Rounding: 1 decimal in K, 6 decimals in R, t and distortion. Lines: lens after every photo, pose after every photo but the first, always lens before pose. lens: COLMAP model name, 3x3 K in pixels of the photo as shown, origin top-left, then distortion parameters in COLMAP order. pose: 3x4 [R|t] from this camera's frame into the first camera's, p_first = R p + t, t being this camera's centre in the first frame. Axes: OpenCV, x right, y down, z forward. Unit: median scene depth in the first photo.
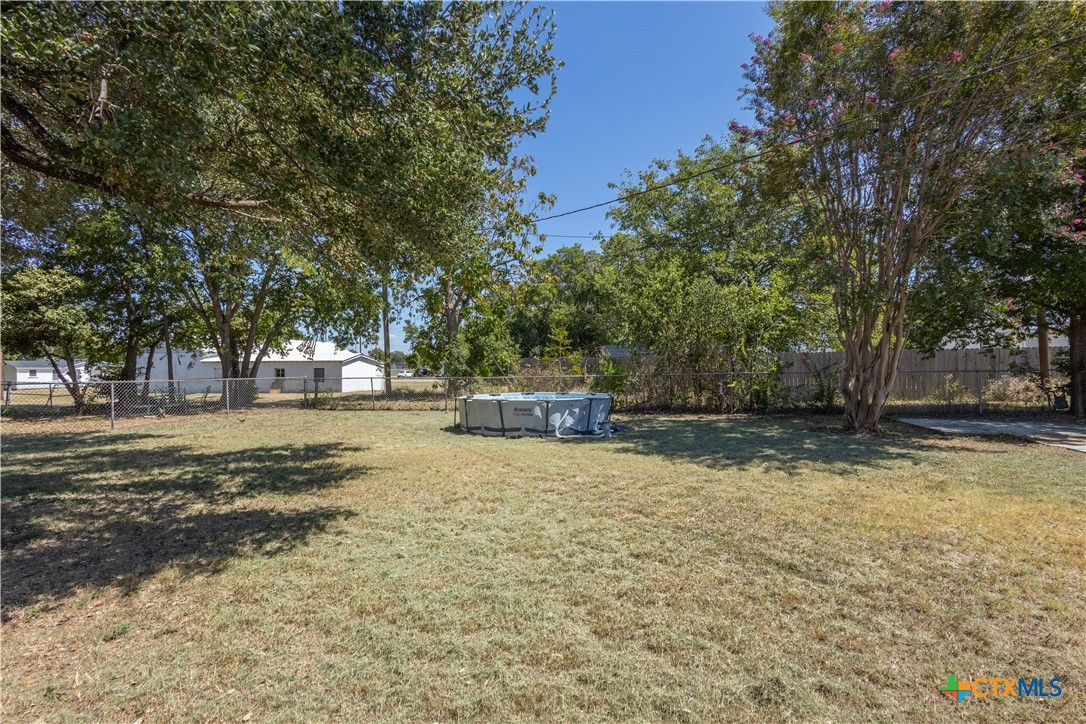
lens RADIAL K [[496.0, 0, 542.9], [0, 496.0, 364.5], [0, 0, 1]] dist [0.001324, -0.001119]
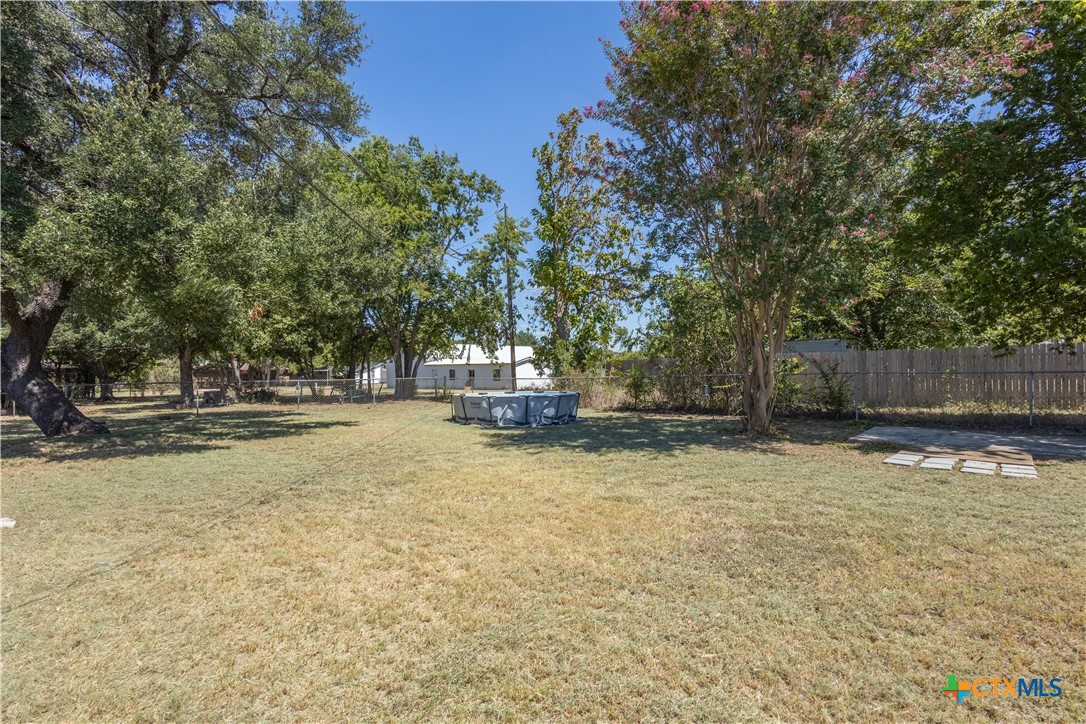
lens RADIAL K [[496.0, 0, 543.8], [0, 496.0, 363.5], [0, 0, 1]] dist [0.001324, -0.001119]
pose [[0.892519, -0.010166, -0.450896, 0.357928], [0.009759, 0.999947, -0.003228, -0.004035], [0.450905, -0.001519, 0.892571, -0.039049]]
